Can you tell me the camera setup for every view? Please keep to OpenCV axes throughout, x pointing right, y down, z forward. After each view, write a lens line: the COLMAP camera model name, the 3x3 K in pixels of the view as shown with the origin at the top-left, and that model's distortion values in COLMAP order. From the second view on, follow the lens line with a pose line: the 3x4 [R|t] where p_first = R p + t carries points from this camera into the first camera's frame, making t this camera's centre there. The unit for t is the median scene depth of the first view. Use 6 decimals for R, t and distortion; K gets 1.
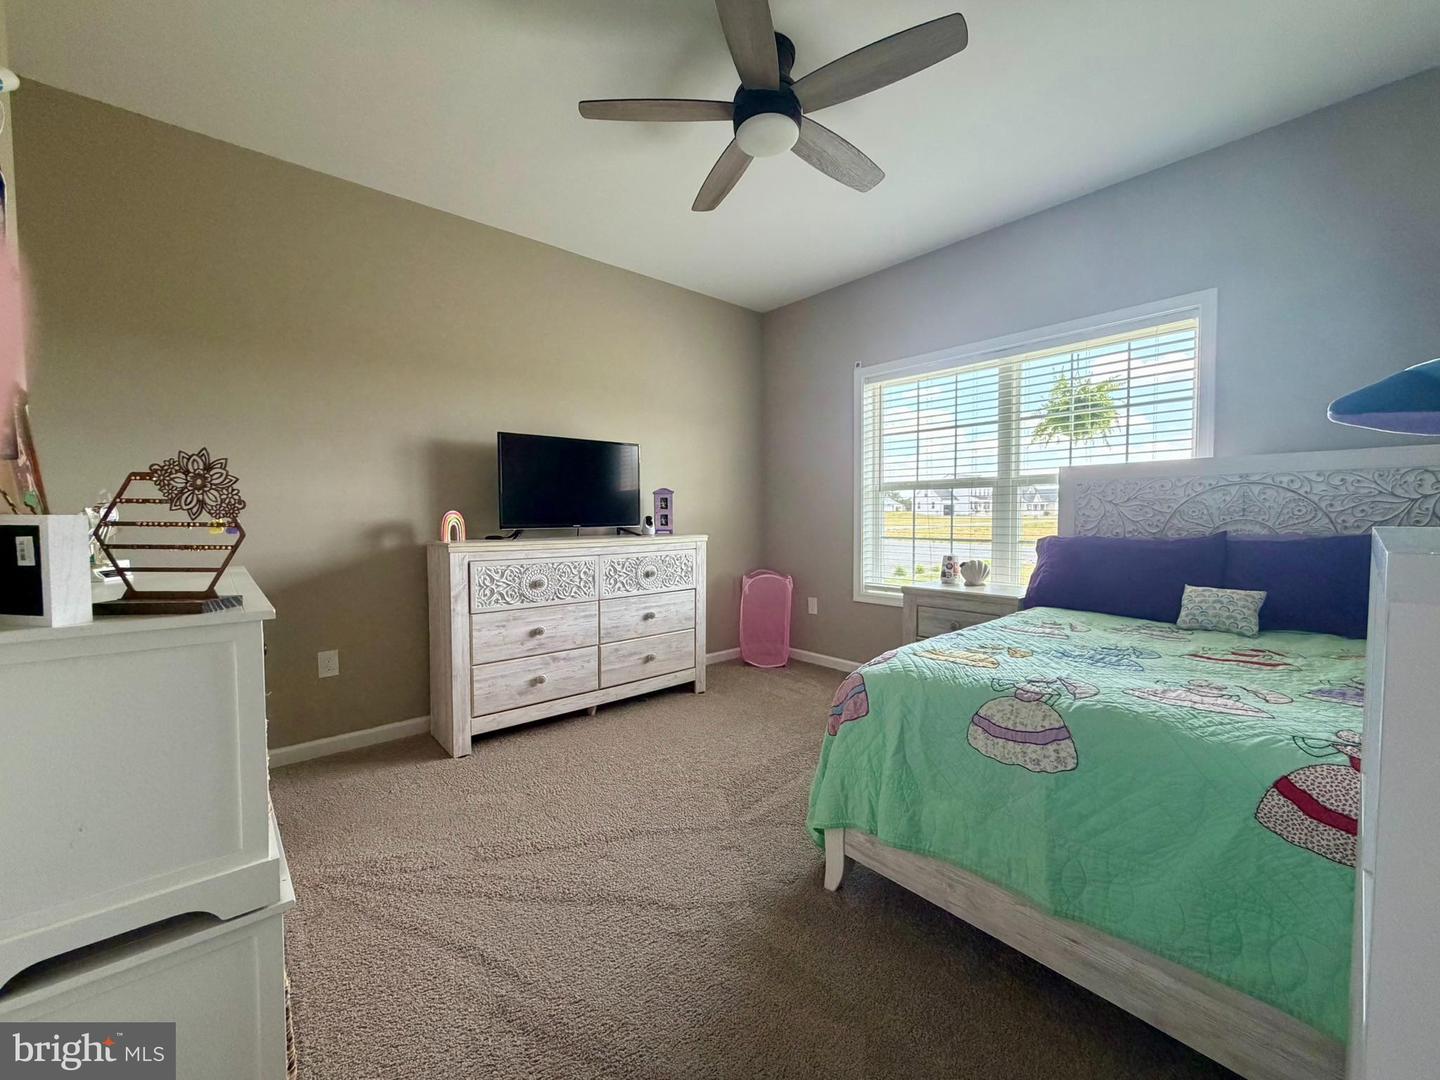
lens RADIAL K [[574.0, 0, 720.0], [0, 574.0, 540.0], [0, 0, 1]] dist [0.000223, 0.000272]
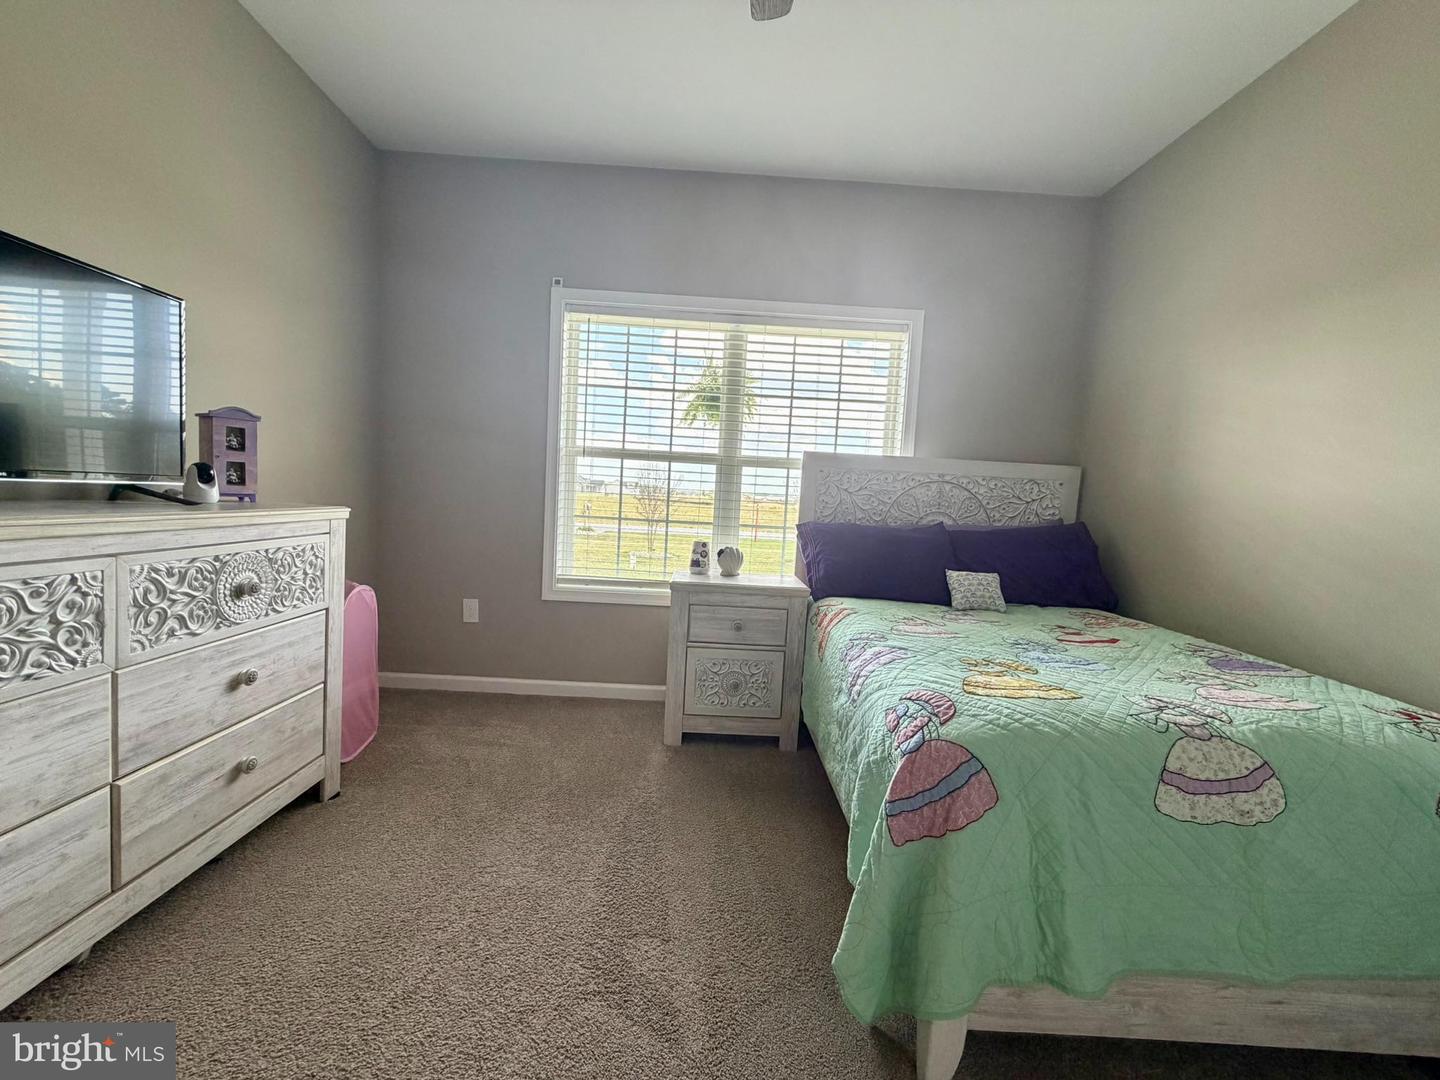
lens RADIAL K [[574.0, 0, 720.0], [0, 574.0, 540.0], [0, 0, 1]] dist [0.000223, 0.000272]
pose [[0.650791, -0.013670, 0.759134, -0.234455], [-0.025375, 0.998888, 0.039741, -0.009631], [-0.758833, -0.045126, 0.649720, 0.430836]]
